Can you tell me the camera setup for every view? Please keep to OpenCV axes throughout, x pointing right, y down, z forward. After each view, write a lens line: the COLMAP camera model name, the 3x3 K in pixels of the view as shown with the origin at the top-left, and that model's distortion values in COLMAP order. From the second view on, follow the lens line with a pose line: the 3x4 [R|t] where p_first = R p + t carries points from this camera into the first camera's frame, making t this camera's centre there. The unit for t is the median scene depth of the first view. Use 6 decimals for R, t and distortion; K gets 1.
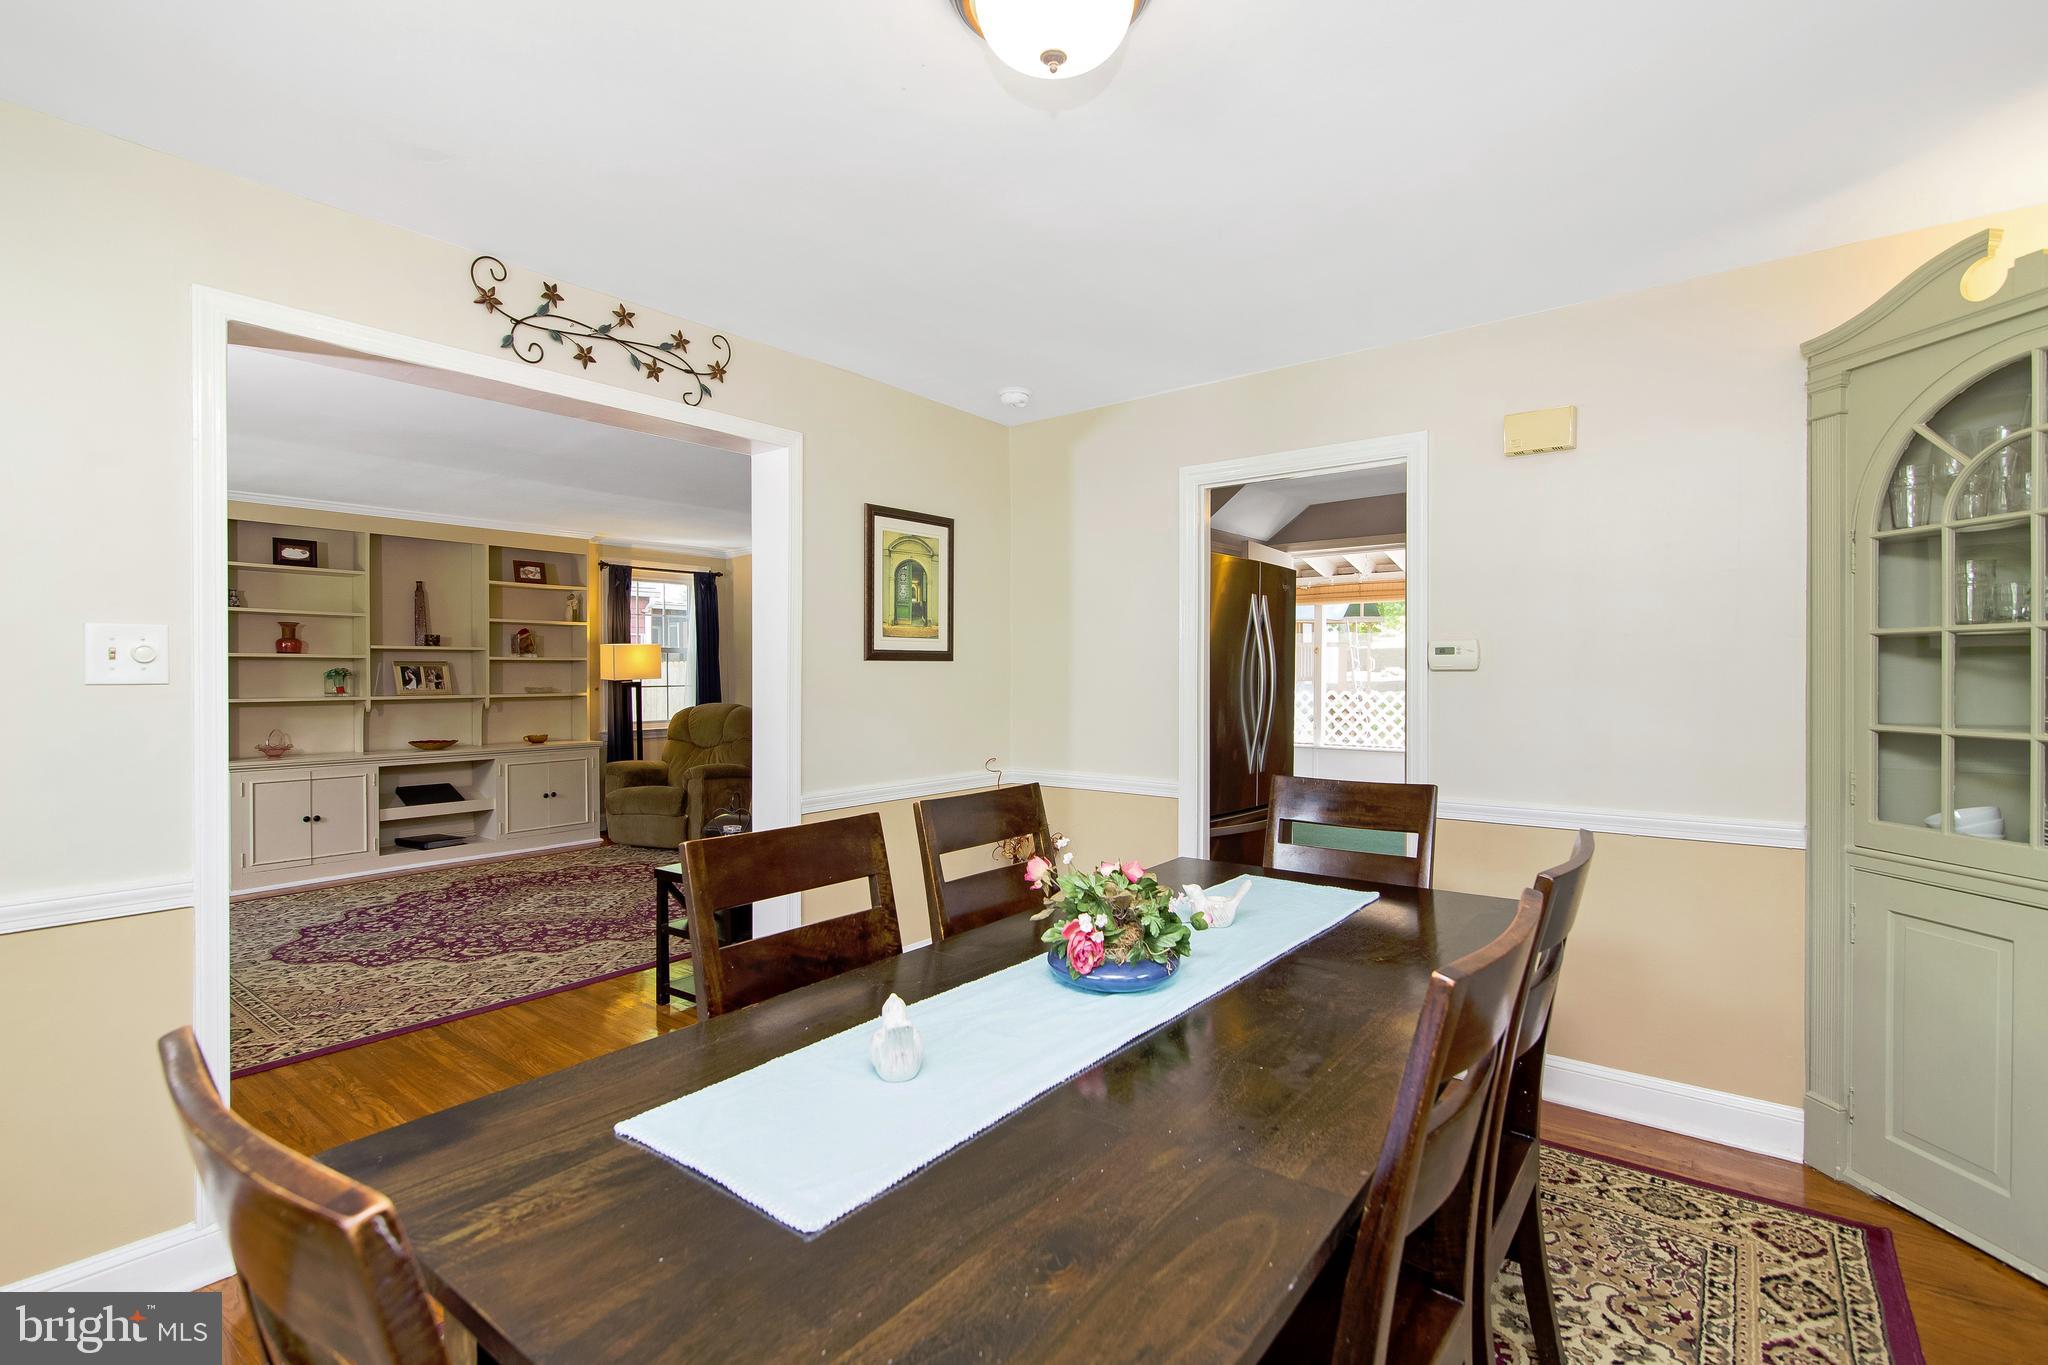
lens RADIAL K [[945.9, 0, 1025.2], [0, 945.9, 678.3], [0, 0, 1]] dist [-0.008820, -0.000059]
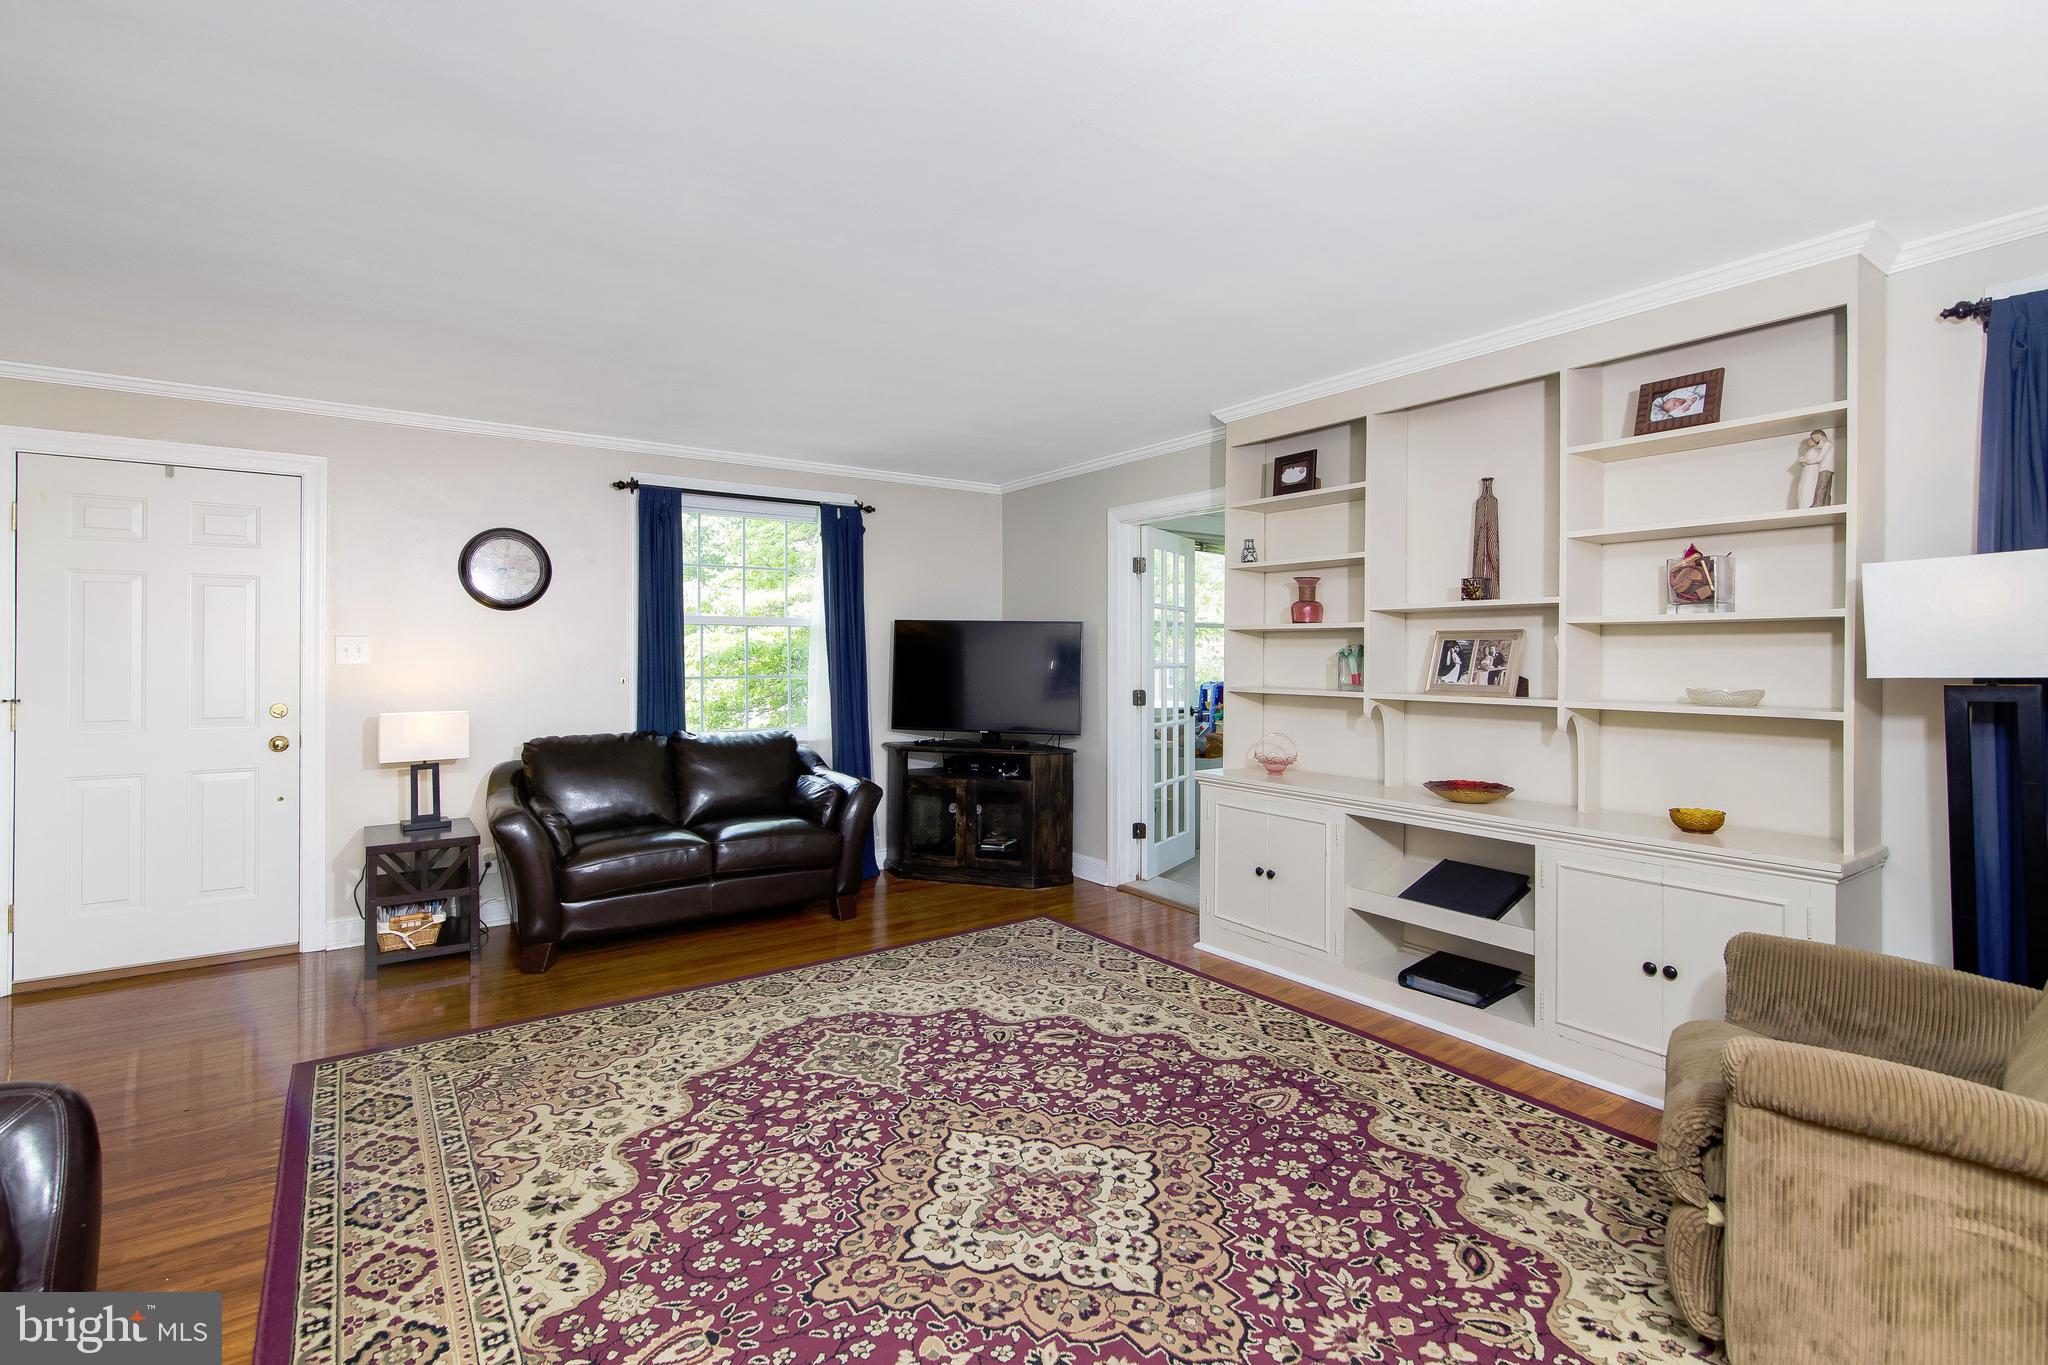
lens RADIAL K [[945.9, 0, 1041.9], [0, 945.9, 660.7], [0, 0, 1]] dist [-0.008820, -0.000059]
pose [[-0.279009, 0.011986, -0.960214, -0.098405], [-0.005274, 0.999888, 0.014014, -0.010818], [0.960274, 0.008974, -0.278914, 1.318590]]
